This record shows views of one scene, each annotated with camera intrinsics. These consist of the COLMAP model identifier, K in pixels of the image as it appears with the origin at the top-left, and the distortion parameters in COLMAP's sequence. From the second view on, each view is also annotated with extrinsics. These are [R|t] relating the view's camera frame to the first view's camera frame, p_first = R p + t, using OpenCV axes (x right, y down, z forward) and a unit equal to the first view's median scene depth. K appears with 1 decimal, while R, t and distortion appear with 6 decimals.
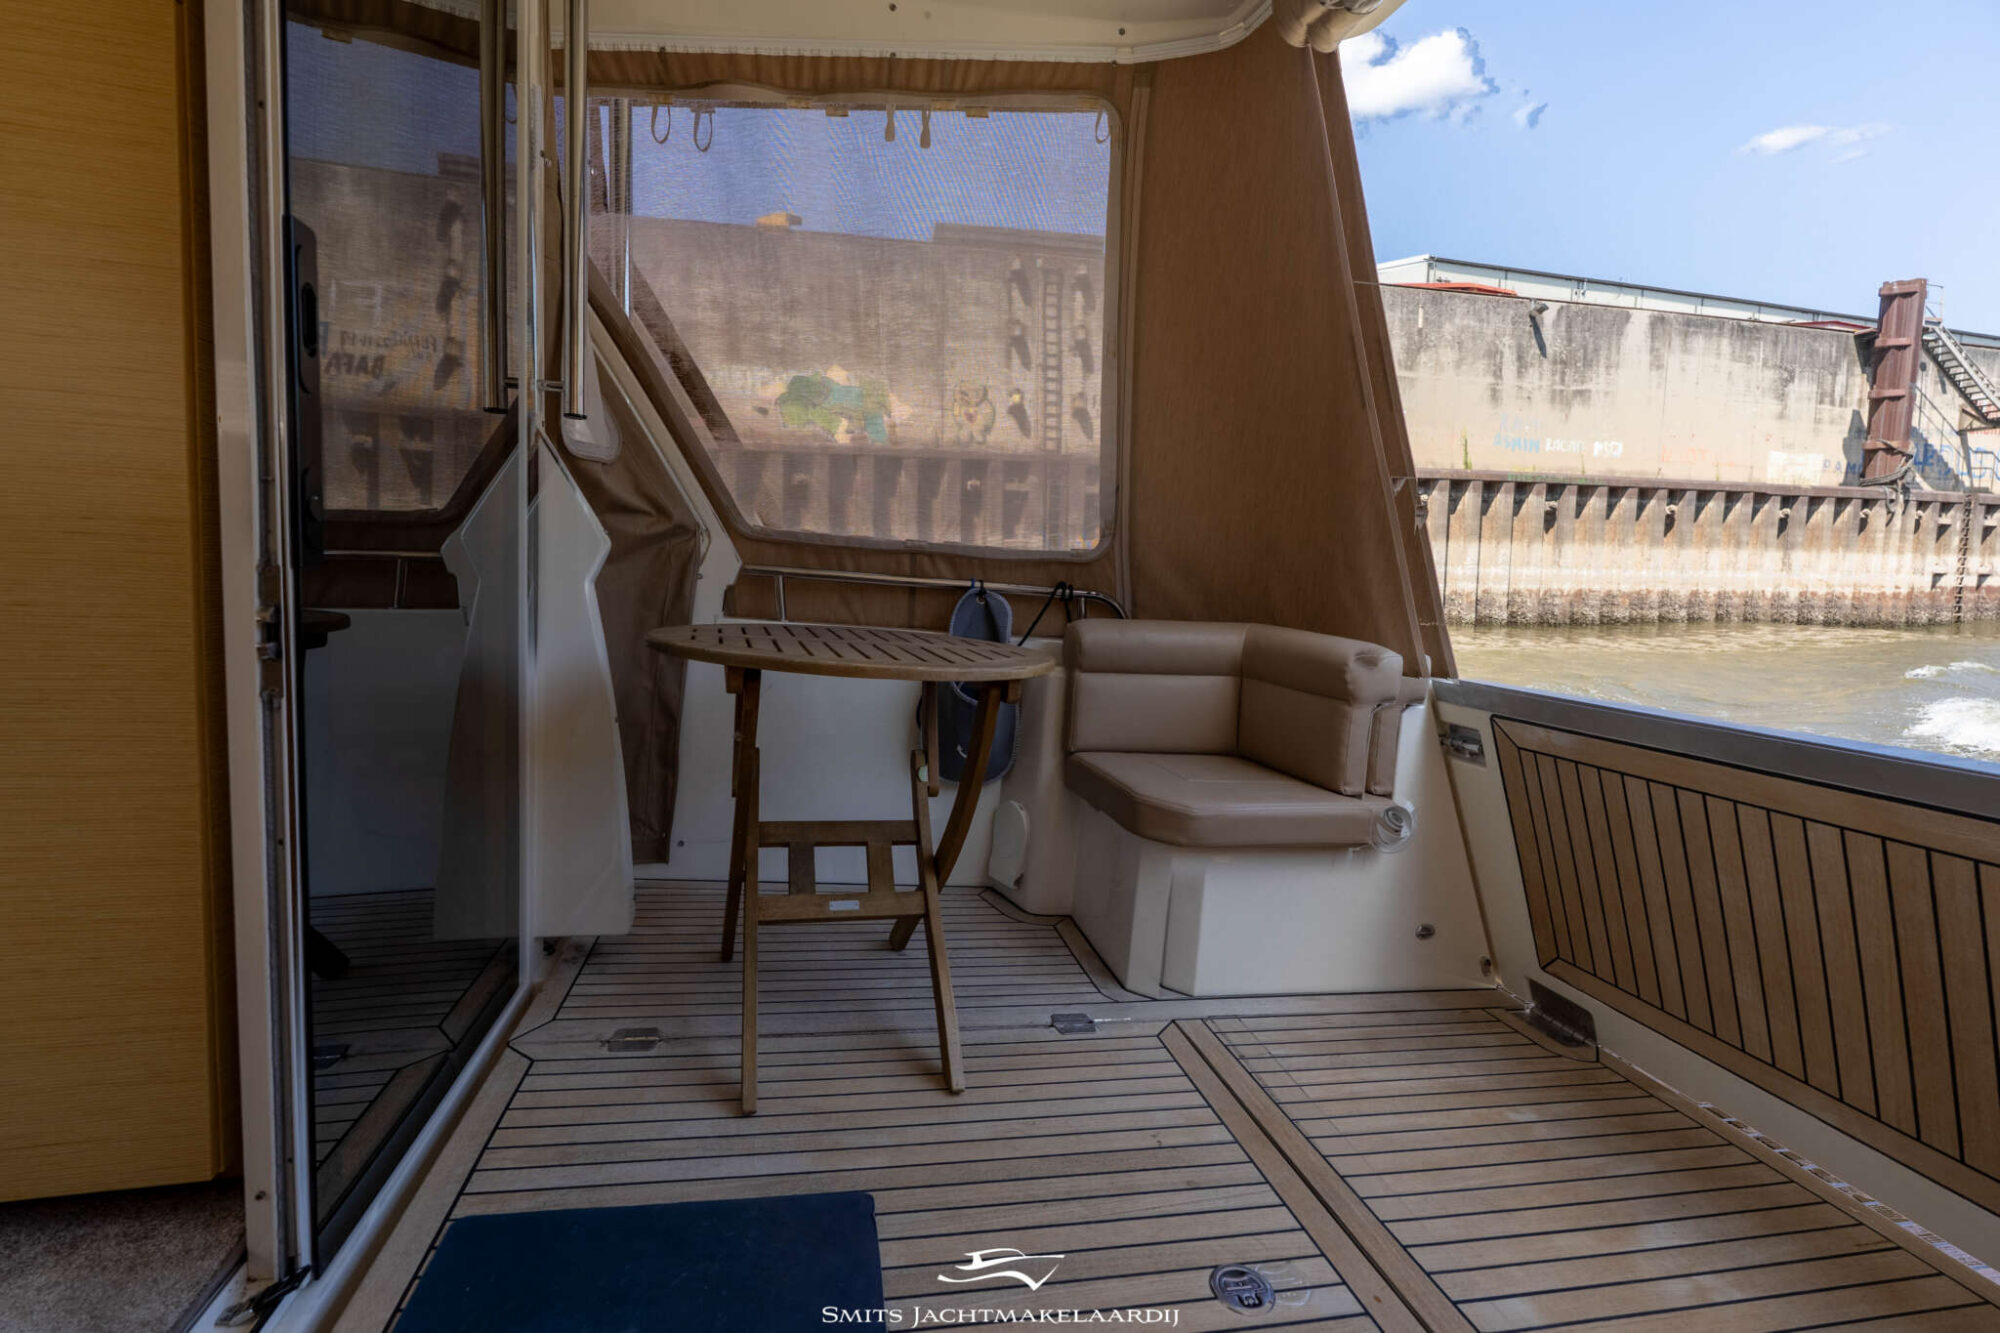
lens RADIAL K [[910.1, 0, 1005.1], [0, 910.1, 652.2], [0, 0, 1]] dist [-0.002139, -0.000772]
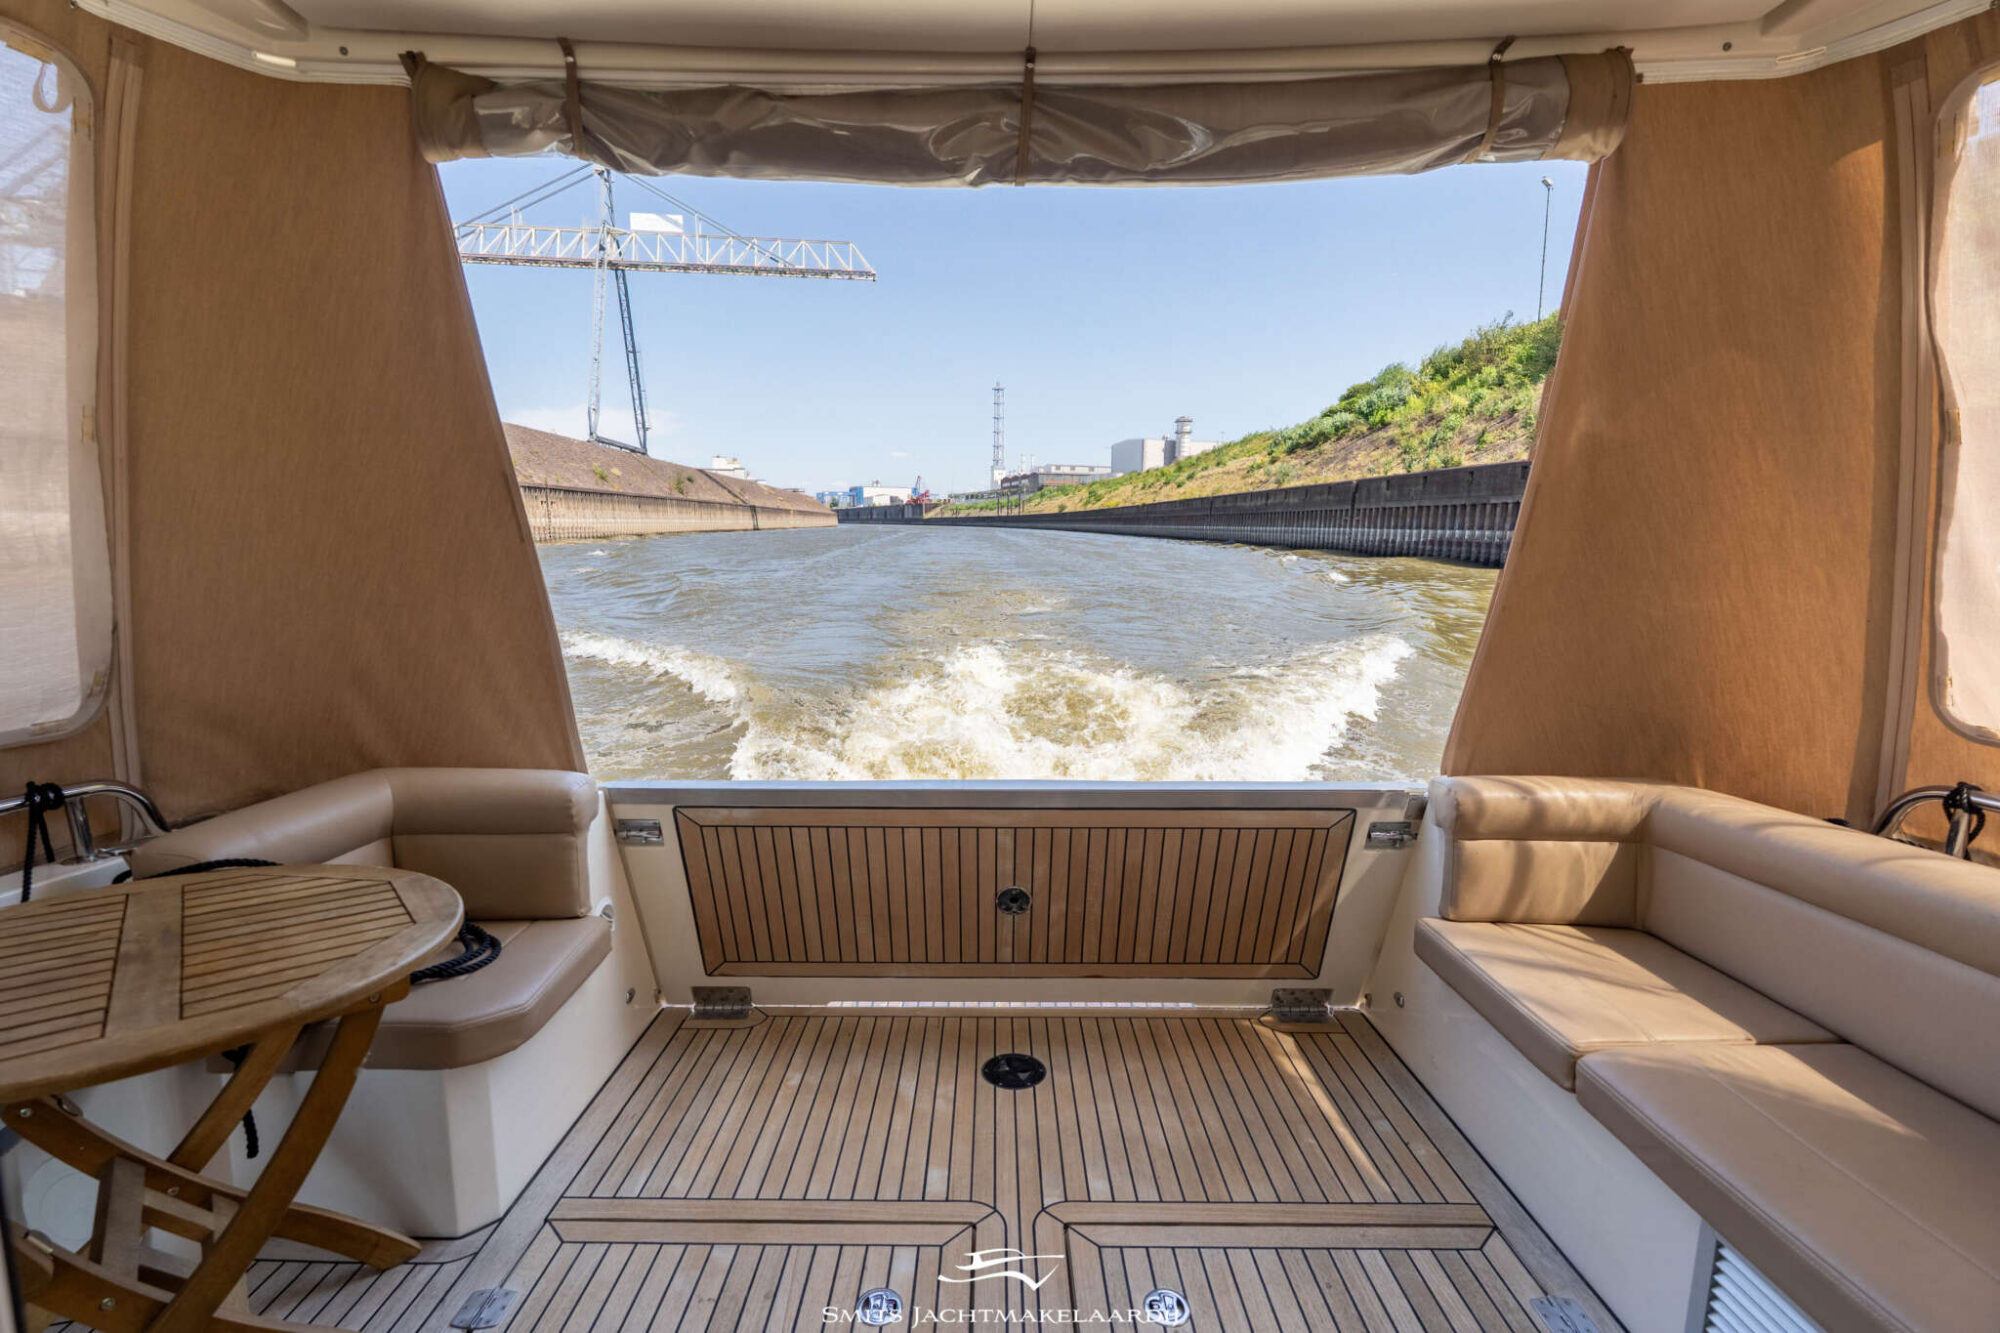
lens RADIAL K [[860.7, 0, 991.2], [0, 860.7, 647.2], [0, 0, 1]] dist [-0.002313, -0.000228]
pose [[0.212163, -0.139822, 0.967180, -0.493917], [0.078566, 0.988948, 0.125734, -0.264820], [-0.974071, 0.049311, 0.220804, 0.297153]]
